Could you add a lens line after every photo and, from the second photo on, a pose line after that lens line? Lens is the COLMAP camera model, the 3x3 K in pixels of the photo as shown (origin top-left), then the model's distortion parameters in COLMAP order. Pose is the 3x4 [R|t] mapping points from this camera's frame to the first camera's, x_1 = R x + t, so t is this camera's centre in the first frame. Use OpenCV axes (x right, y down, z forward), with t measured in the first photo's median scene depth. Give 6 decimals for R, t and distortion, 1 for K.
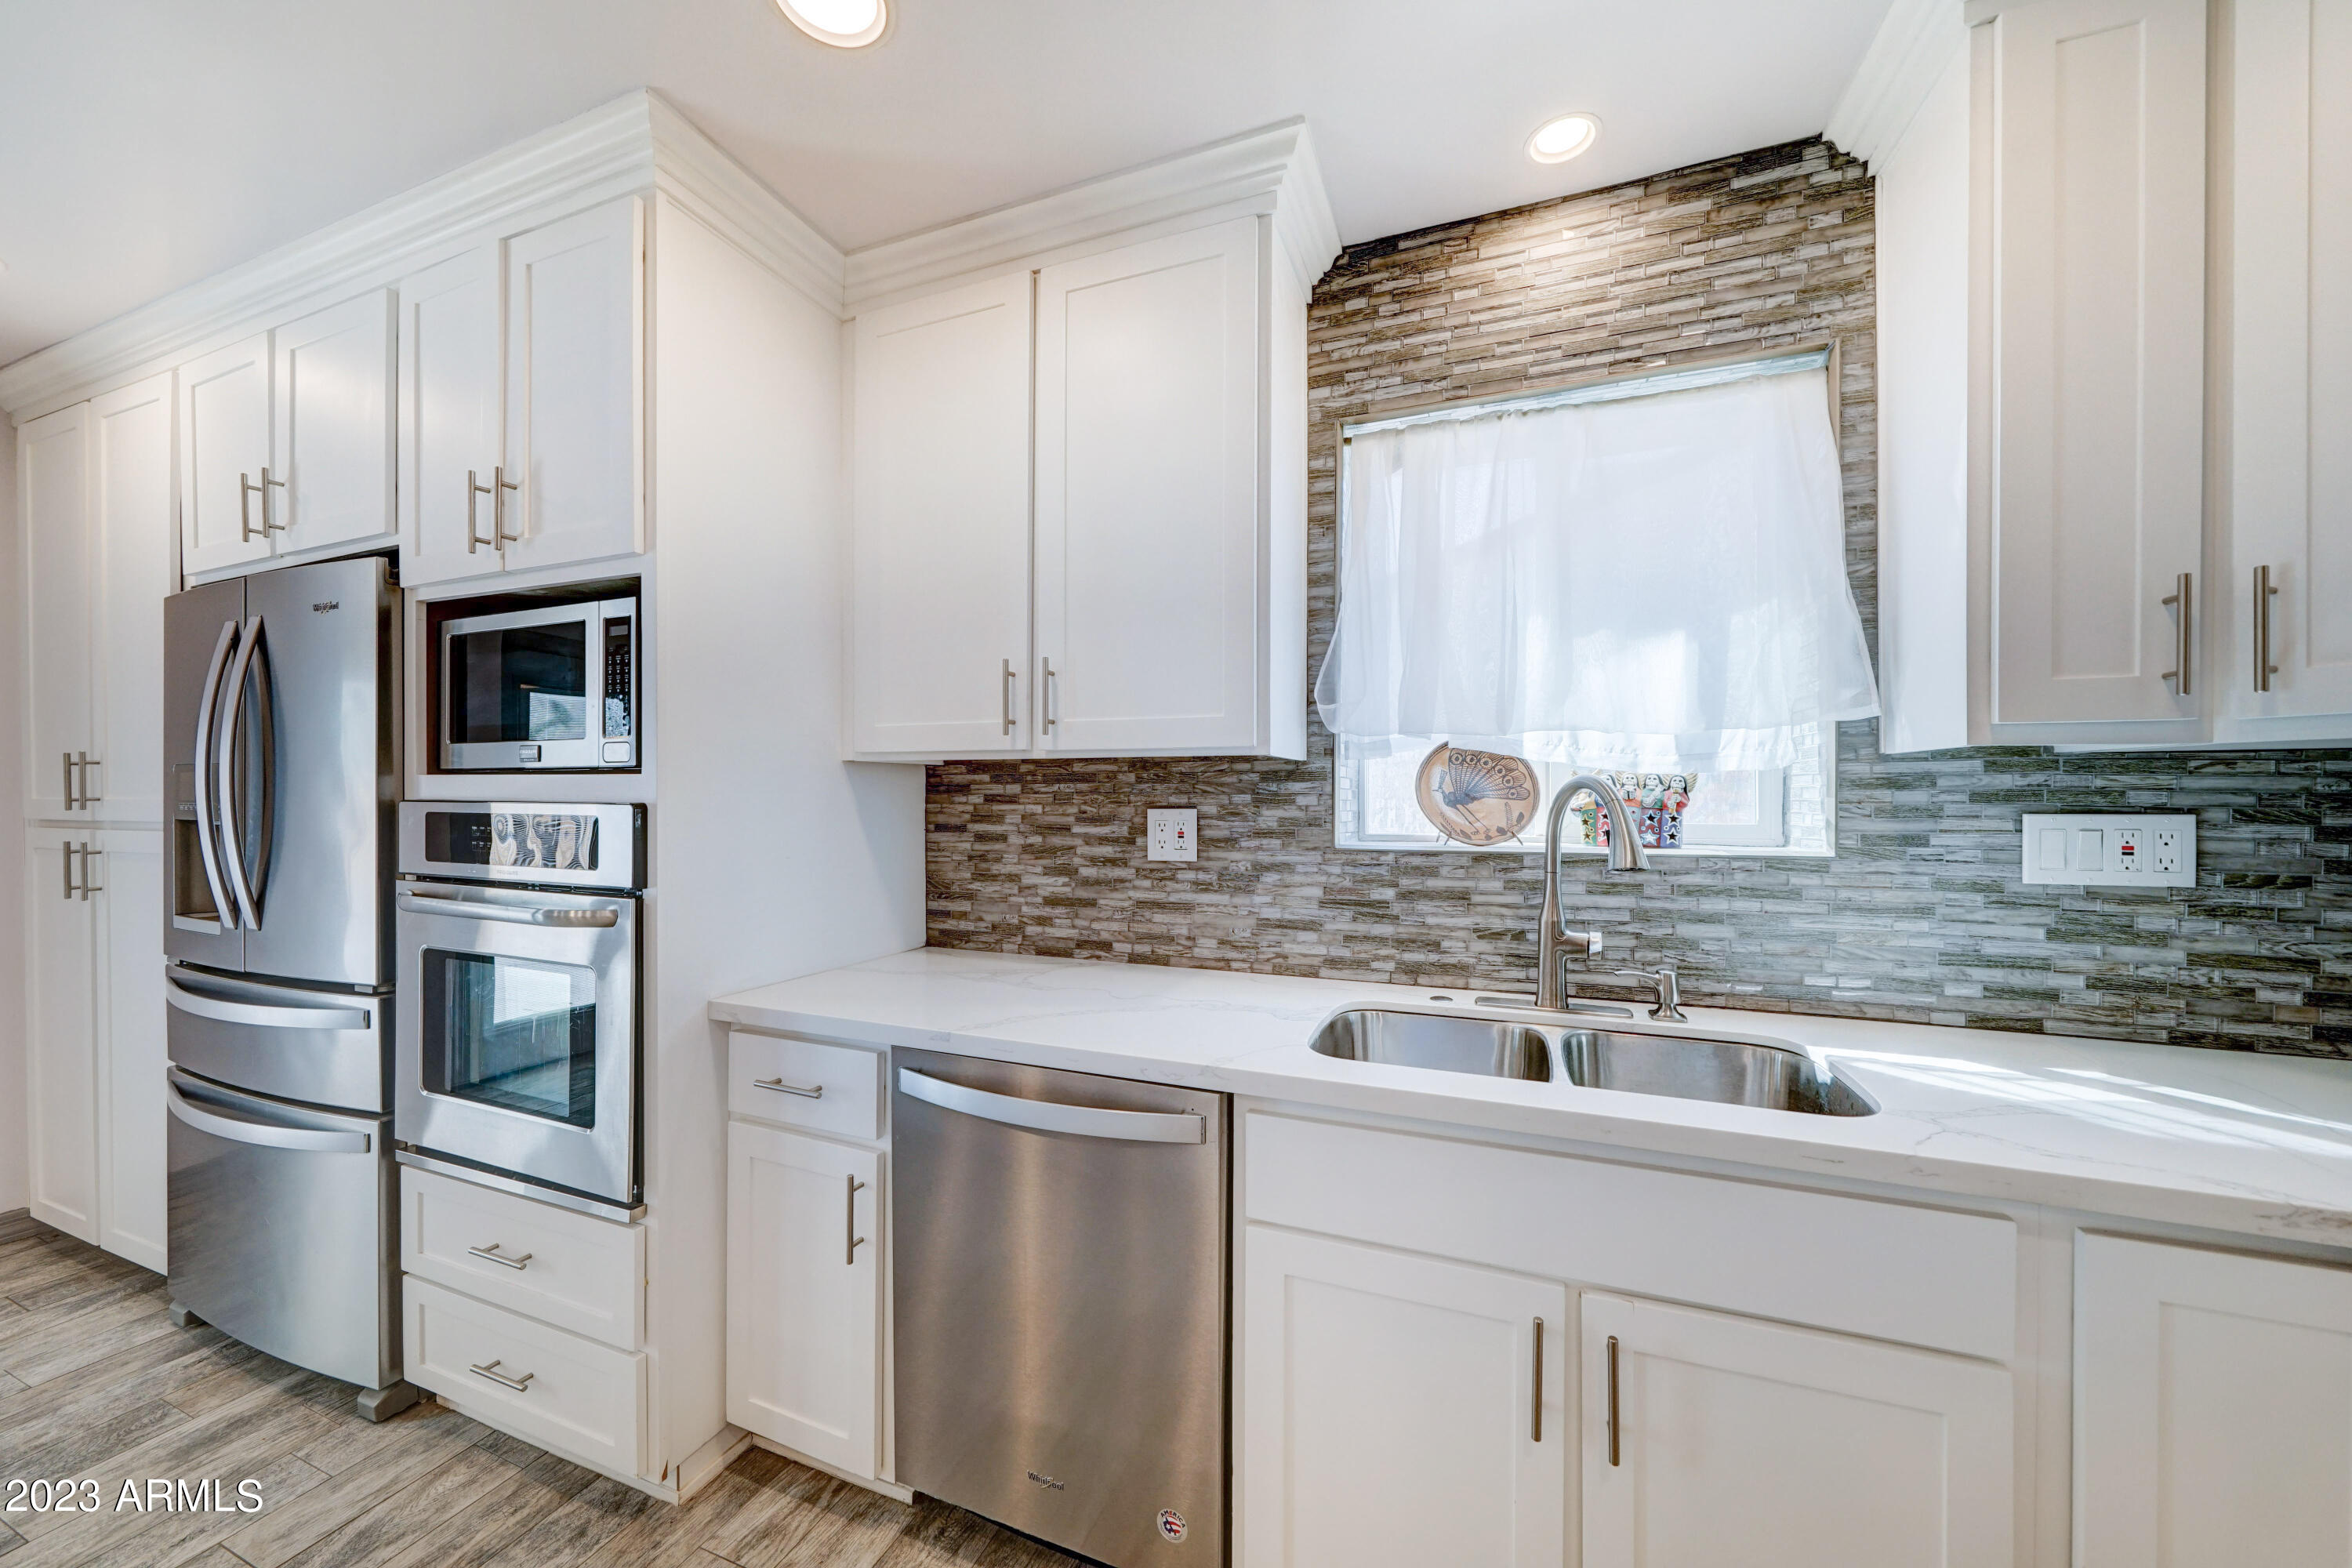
lens RADIAL K [[862.1, 0, 1169.5], [0, 862.1, 798.4], [0, 0, 1]] dist [-0.002172, -0.000205]
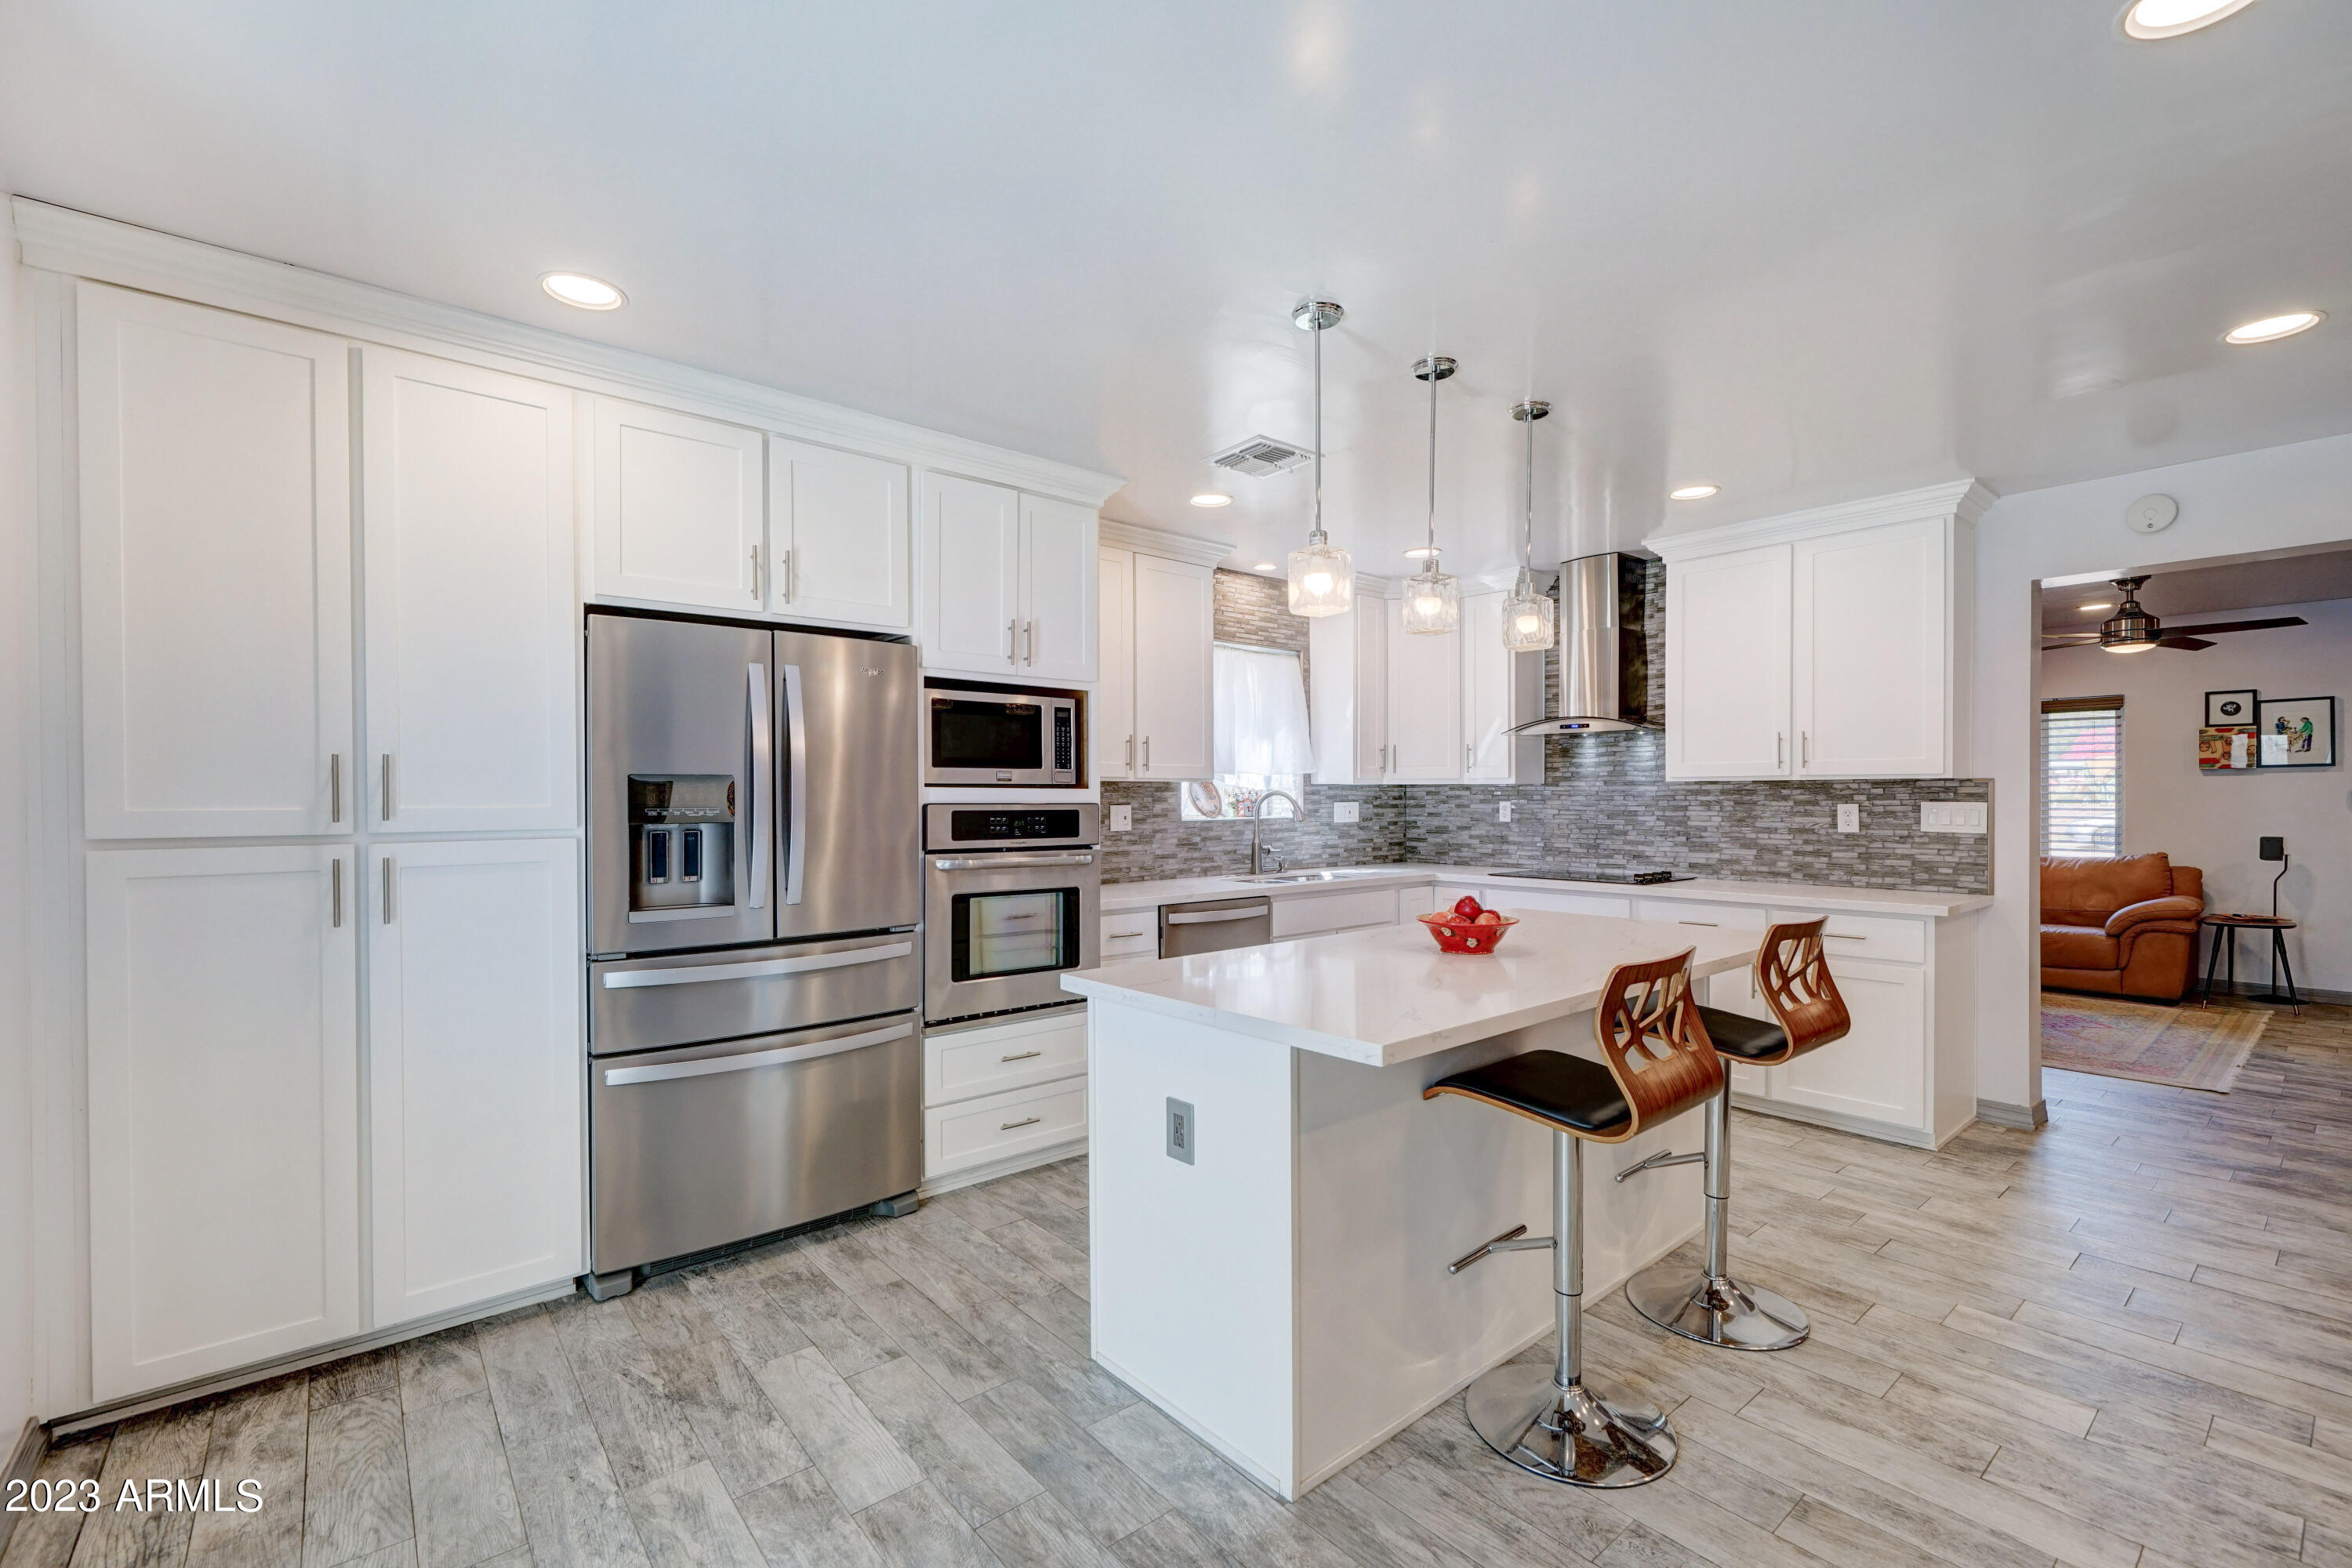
lens RADIAL K [[1007.5, 0, 1176.4], [0, 1007.5, 794.5], [0, 0, 1]] dist [0.001500, 0.000104]
pose [[0.468669, -0.001633, 0.883372, -2.284810], [0.009229, 0.999953, -0.003048, -0.004838], [-0.883326, 0.009581, 0.468662, -0.255880]]
